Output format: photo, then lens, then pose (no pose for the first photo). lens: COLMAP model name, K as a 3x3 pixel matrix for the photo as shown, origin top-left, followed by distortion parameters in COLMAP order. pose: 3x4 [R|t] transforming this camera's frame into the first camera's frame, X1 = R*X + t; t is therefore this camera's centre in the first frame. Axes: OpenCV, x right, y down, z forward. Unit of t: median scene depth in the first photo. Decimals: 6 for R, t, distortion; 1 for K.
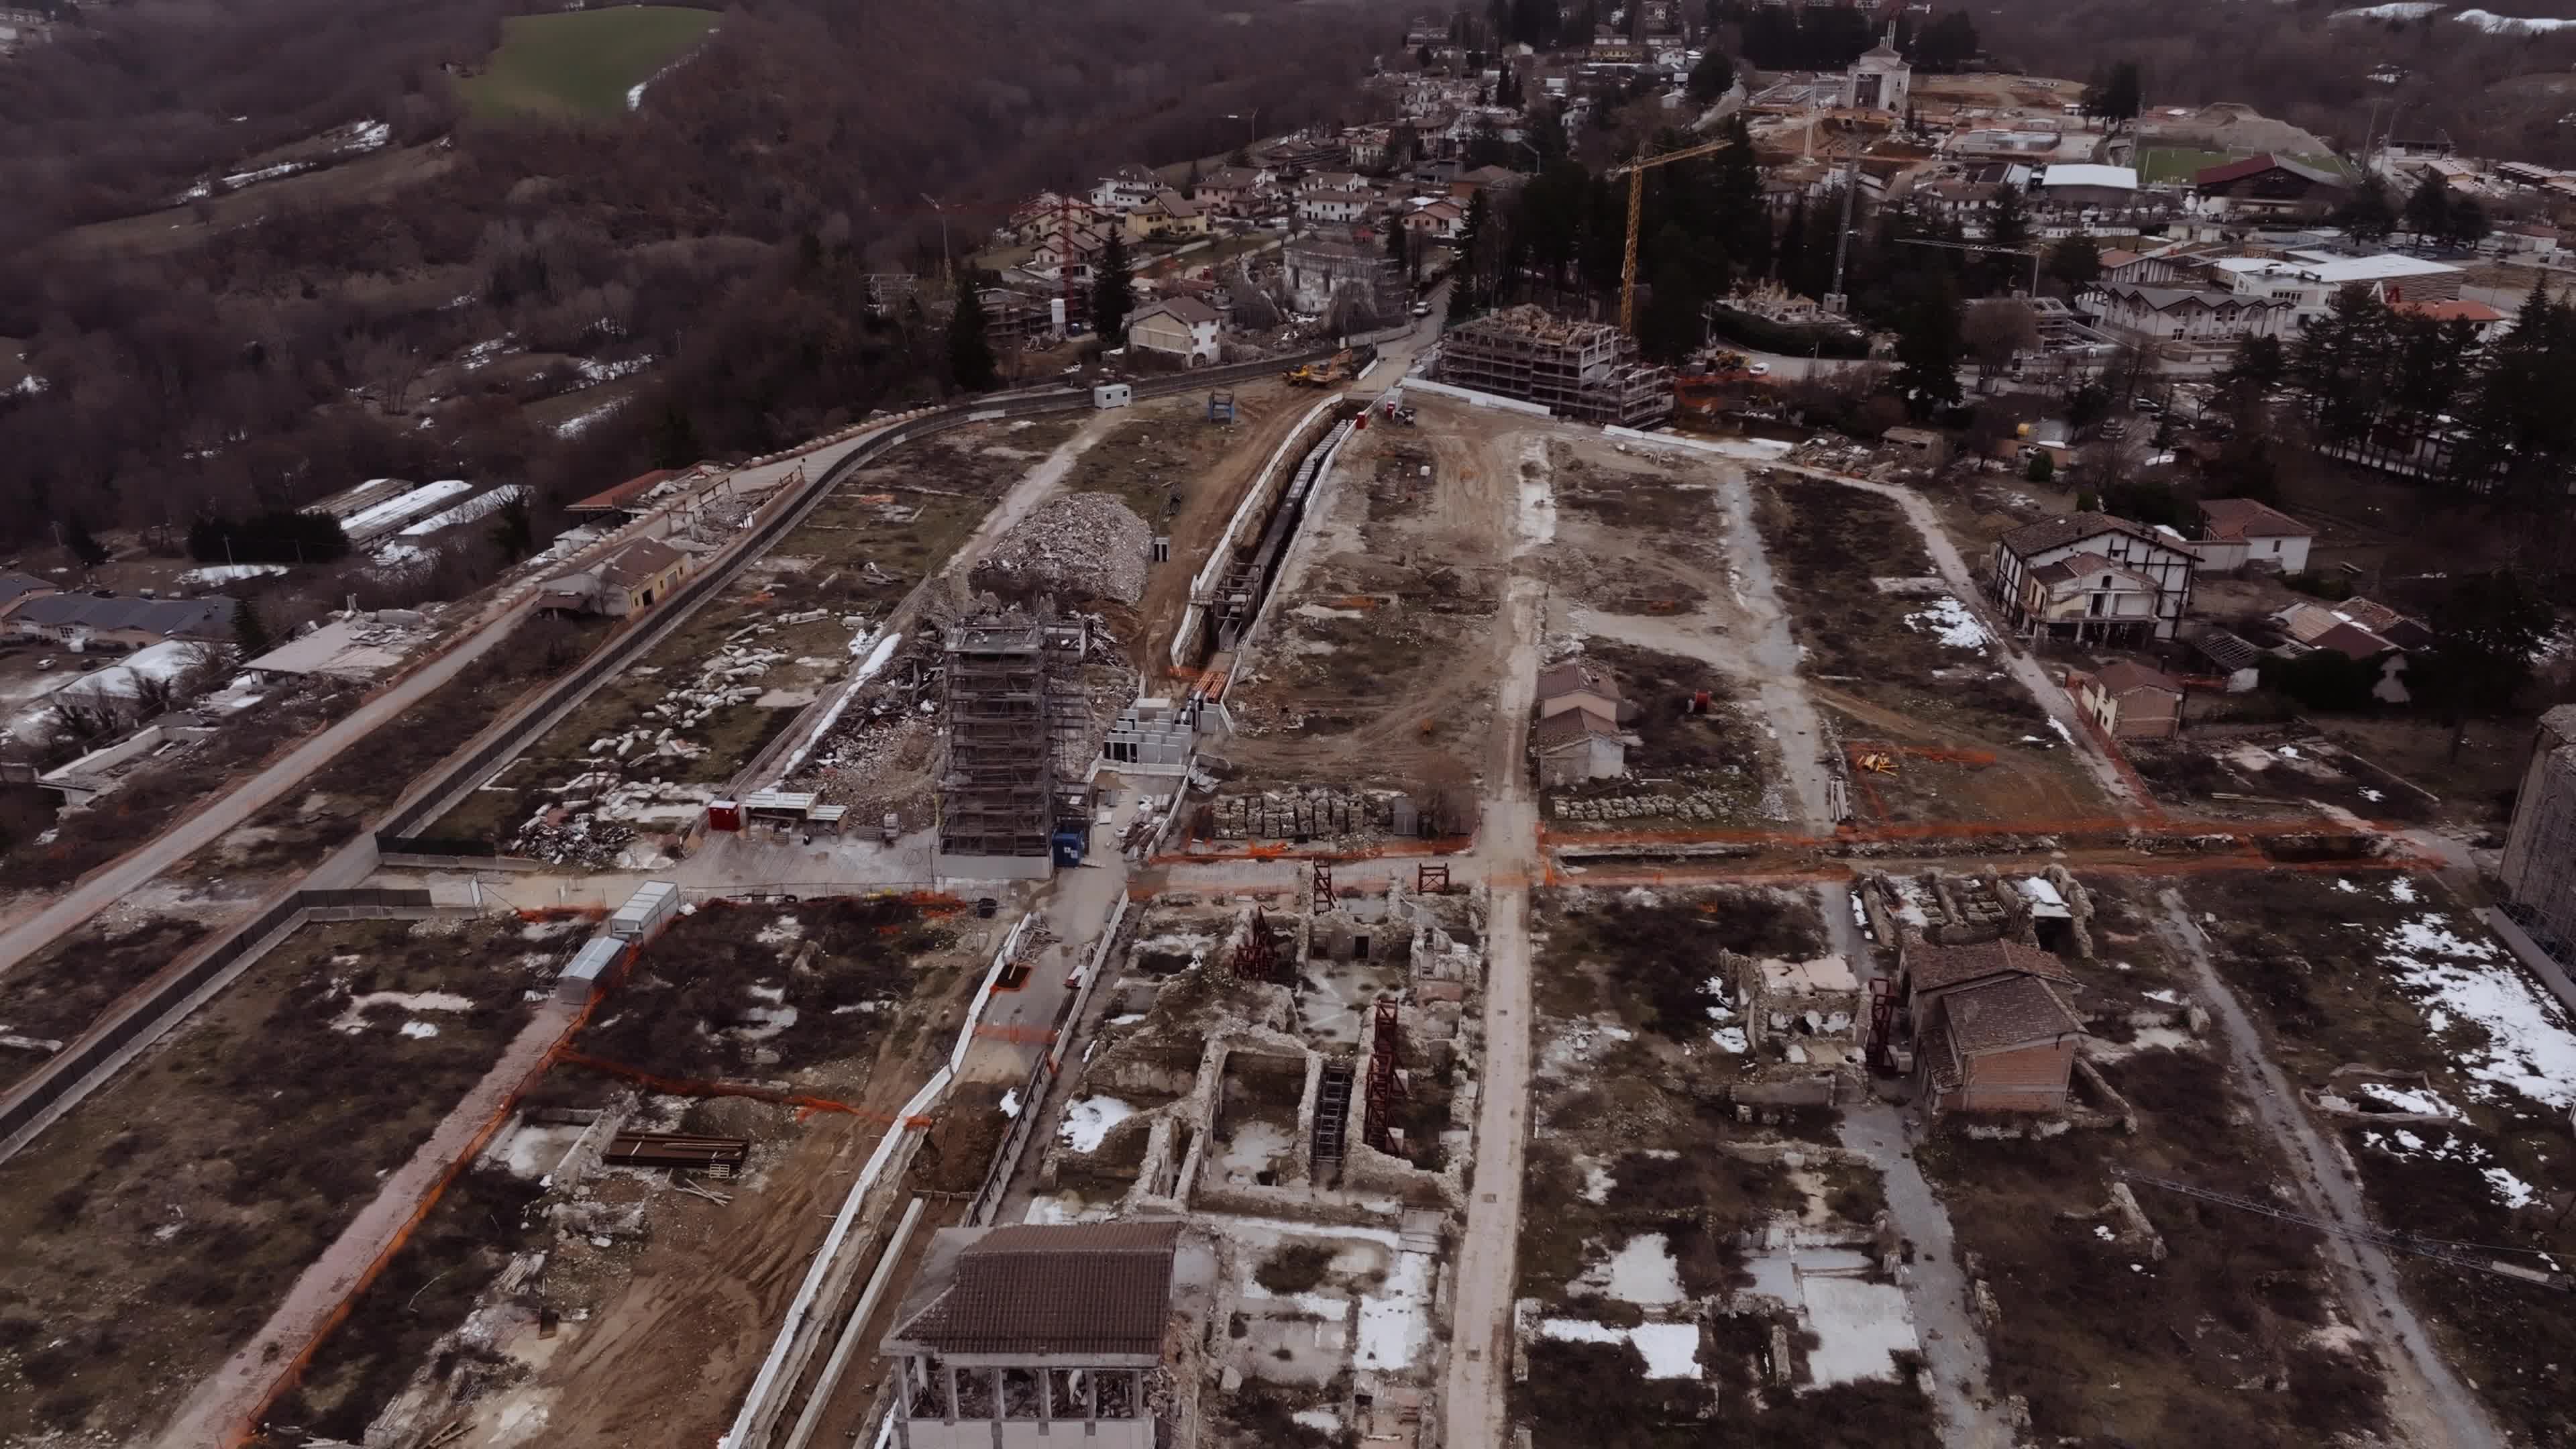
lens RADIAL K [[1813.9, 0, 1285.7], [0, 1813.9, 722.8], [0, 0, 1]] dist [0.006655, 0.000927]
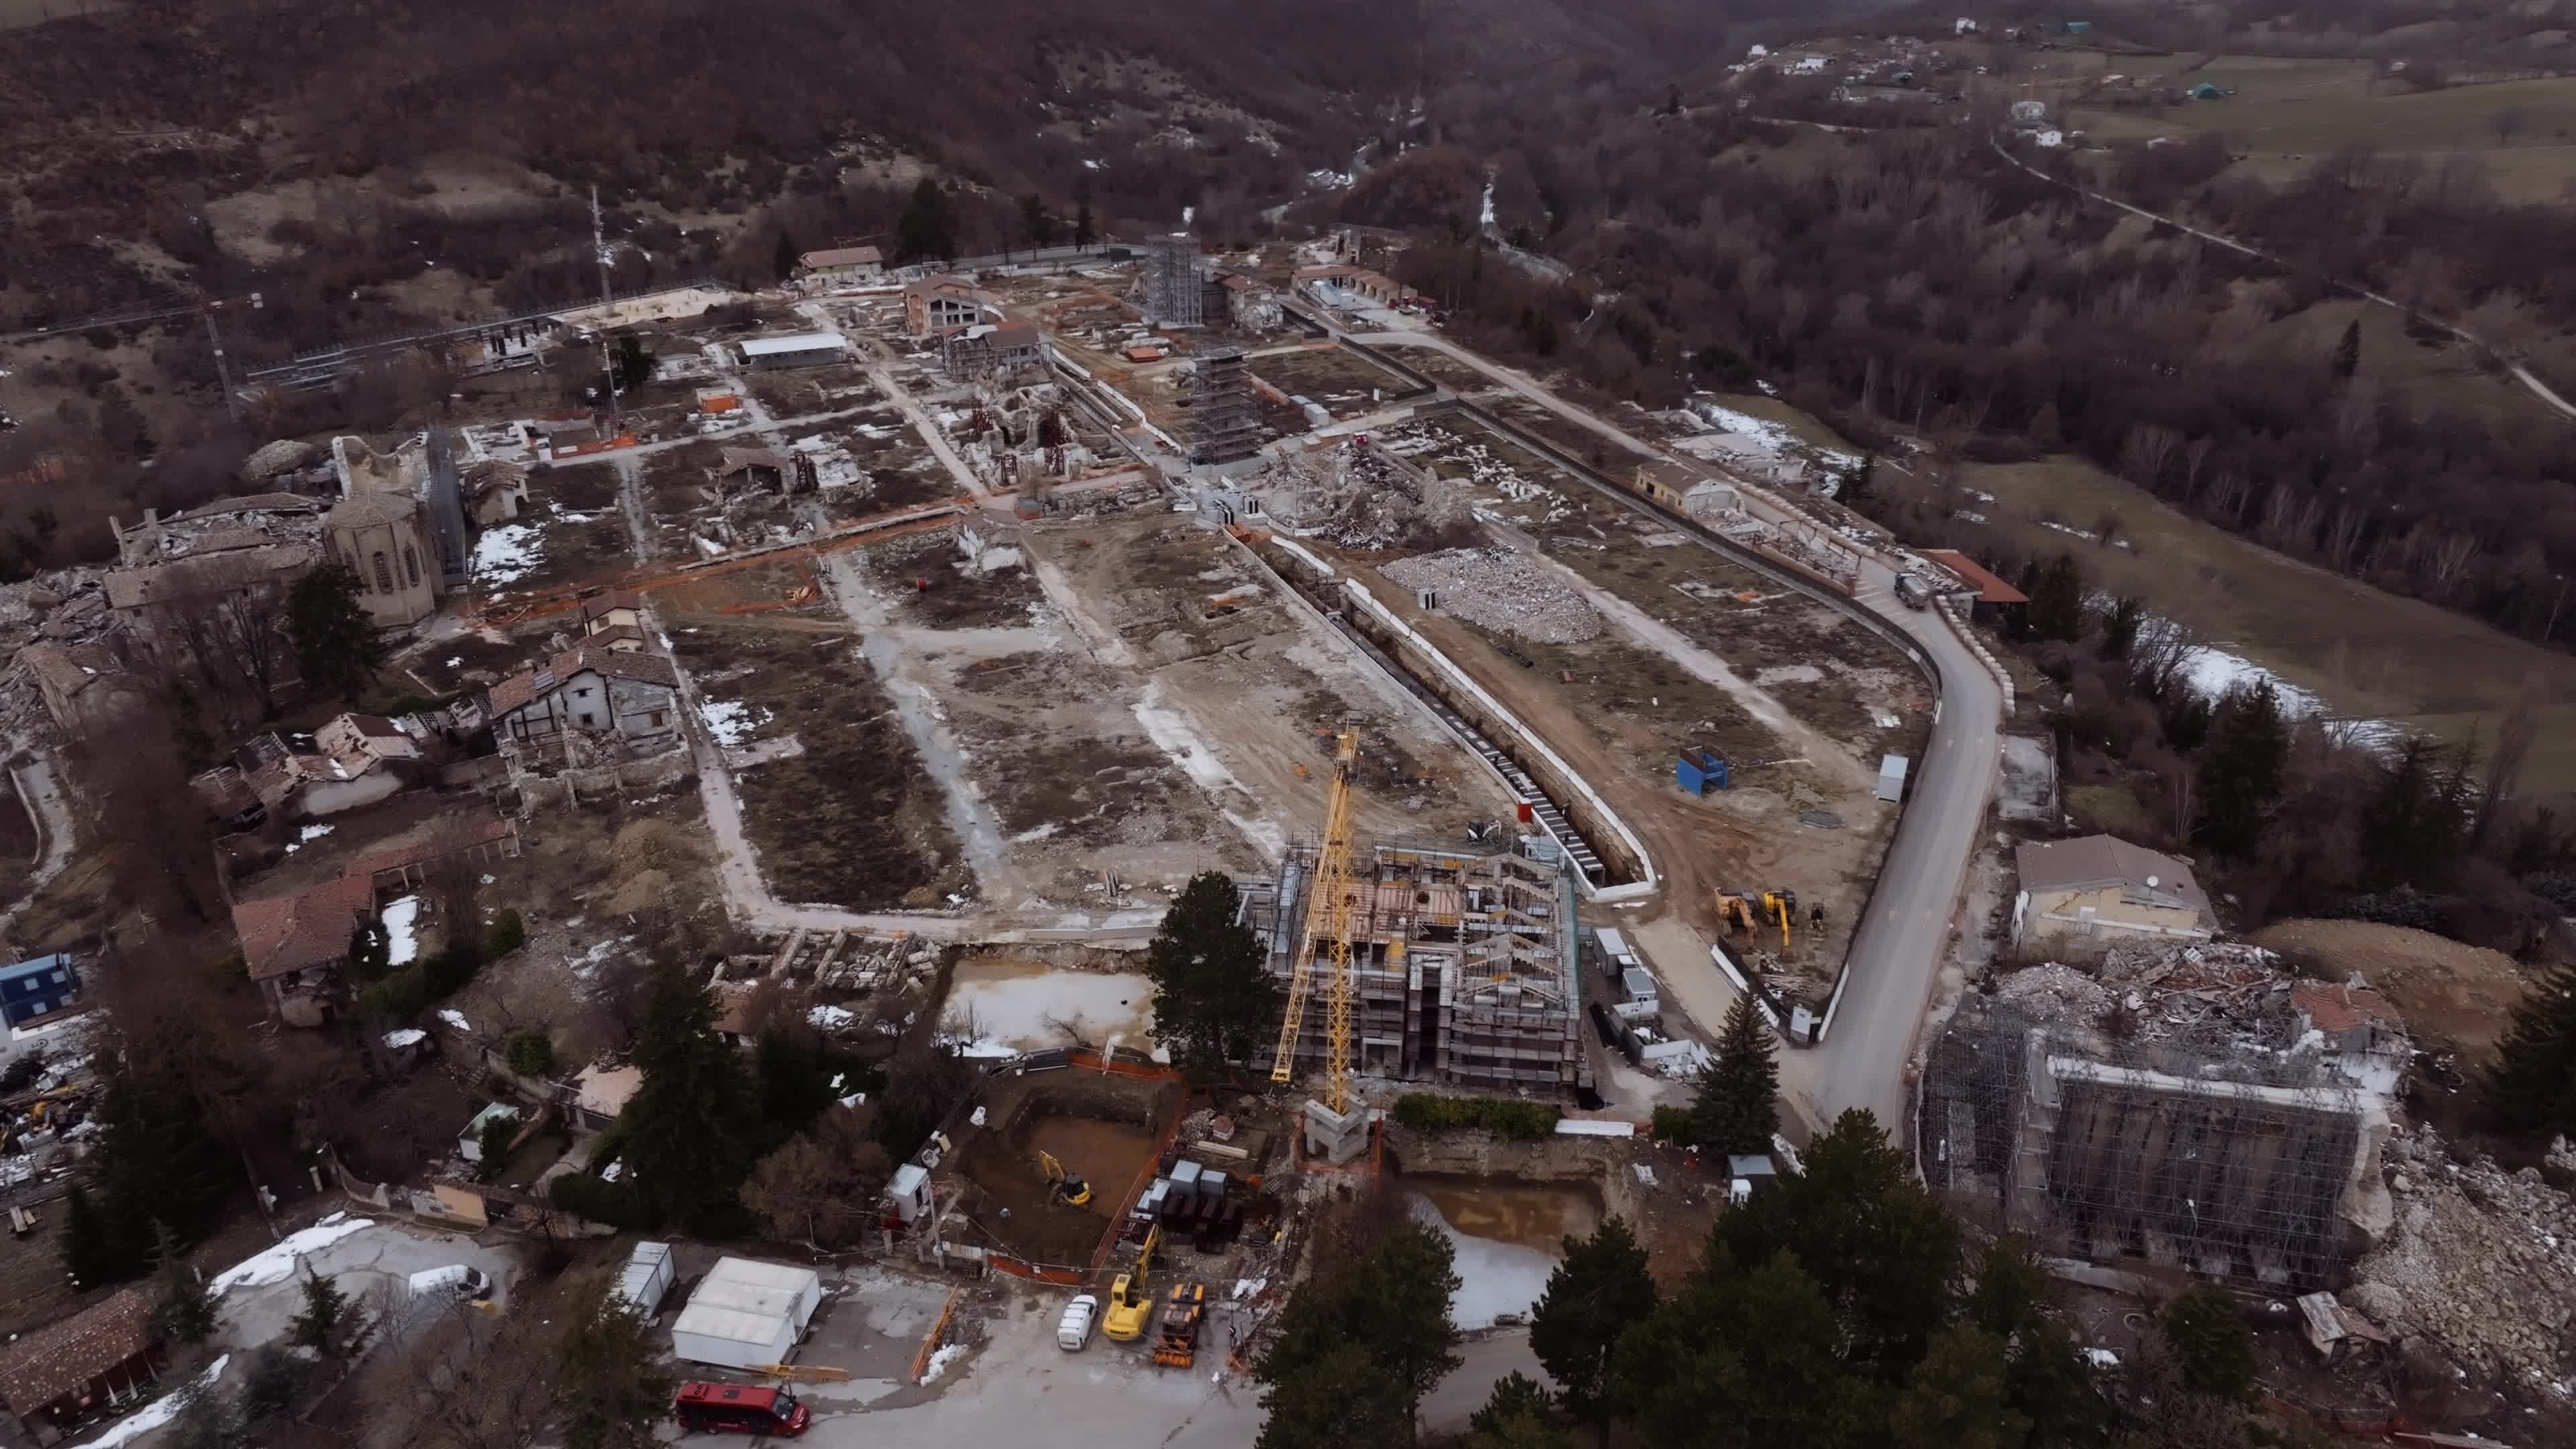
lens RADIAL K [[1813.9, 0, 1285.7], [0, 1813.9, 722.8], [0, 0, 1]] dist [0.006655, 0.000927]
pose [[-0.866474, 0.214753, -0.450670, 0.532025], [-0.202468, 0.673998, 0.710446, -0.827304], [0.456321, 0.706829, -0.540521, 1.626901]]
